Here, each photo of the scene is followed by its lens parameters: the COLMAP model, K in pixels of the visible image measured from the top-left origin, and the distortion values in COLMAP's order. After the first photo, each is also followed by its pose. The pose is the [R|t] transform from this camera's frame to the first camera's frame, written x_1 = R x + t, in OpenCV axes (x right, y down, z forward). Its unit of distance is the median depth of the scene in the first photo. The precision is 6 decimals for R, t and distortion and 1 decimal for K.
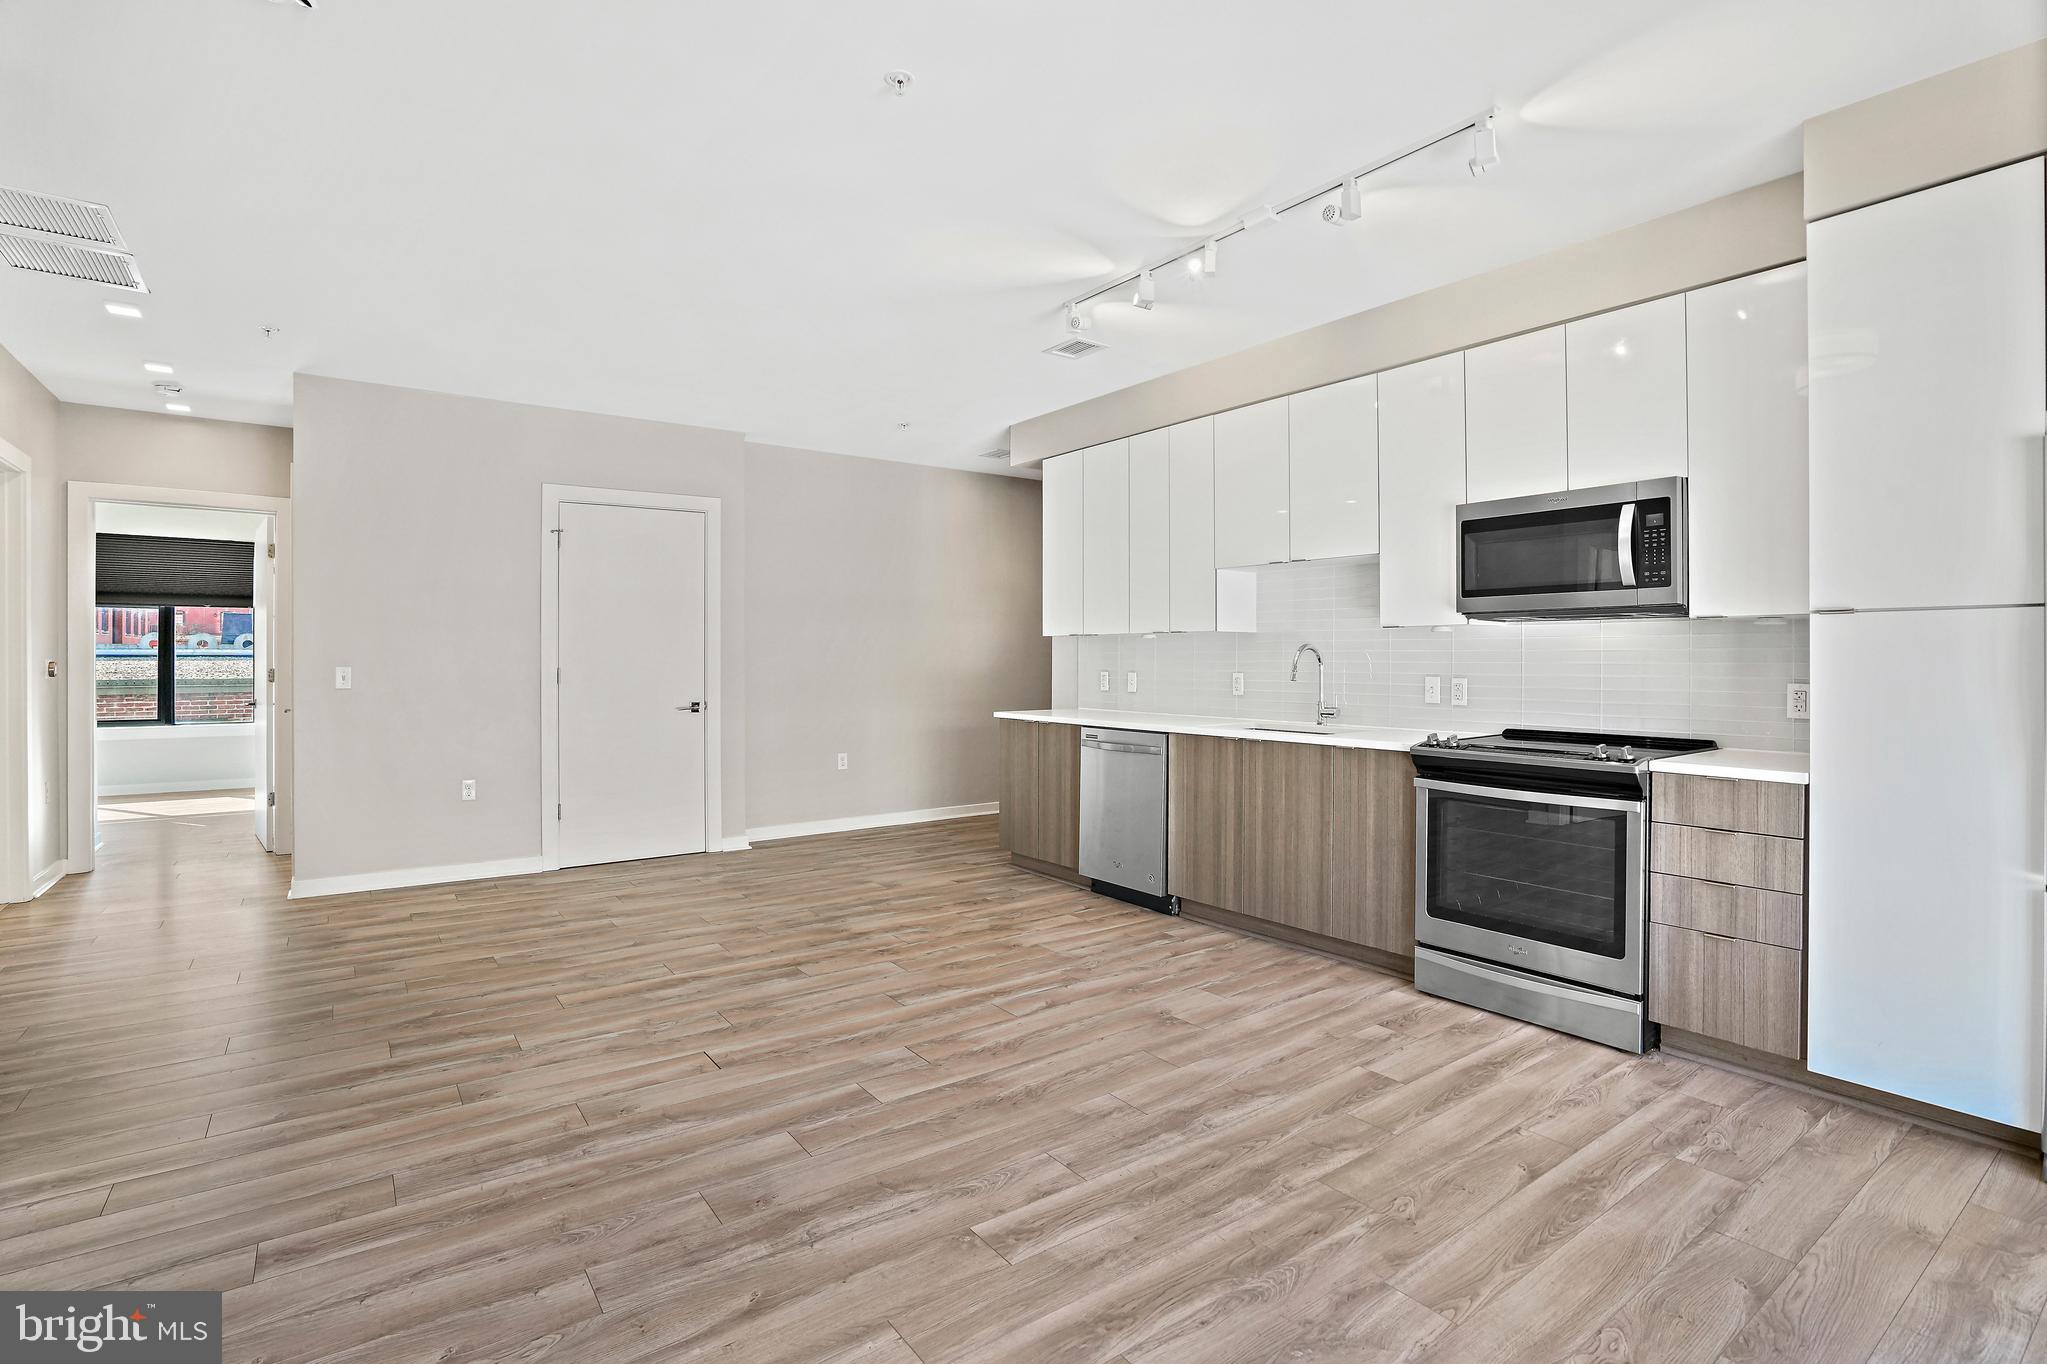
lens RADIAL K [[968.3, 0, 1015.9], [0, 968.3, 661.9], [0, 0, 1]] dist [-0.055658, 0.021421]
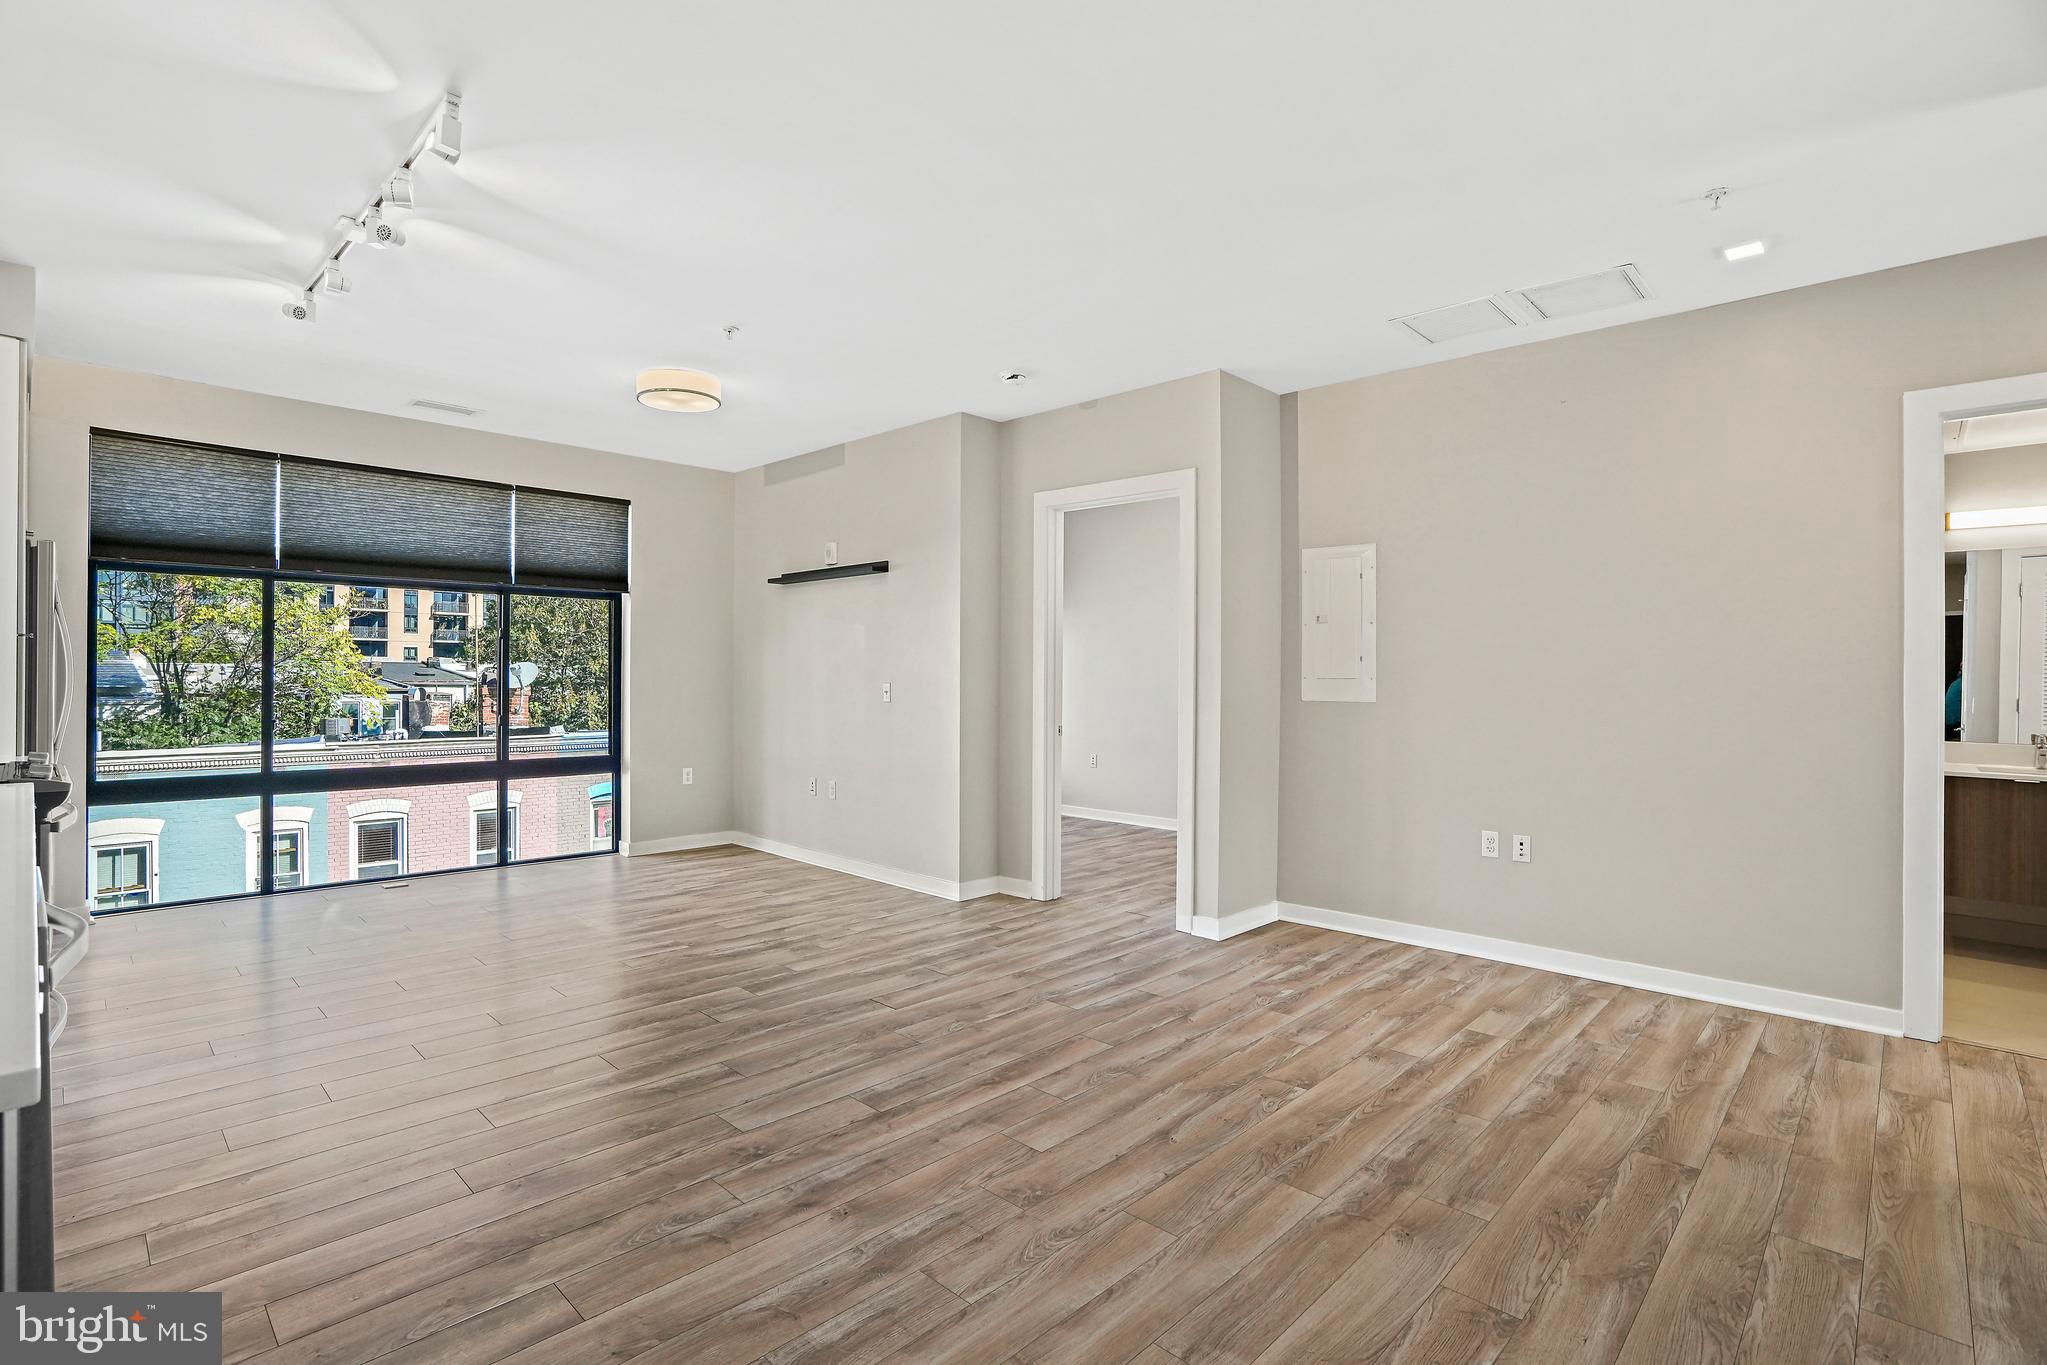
lens RADIAL K [[967.7, 0, 1016.1], [0, 967.7, 686.3], [0, 0, 1]] dist [-0.054140, 0.023652]
pose [[-0.983874, -0.007085, -0.178722, -0.240404], [-0.009732, 0.999856, 0.013937, -0.009893], [0.178597, 0.015452, -0.983801, 2.050776]]
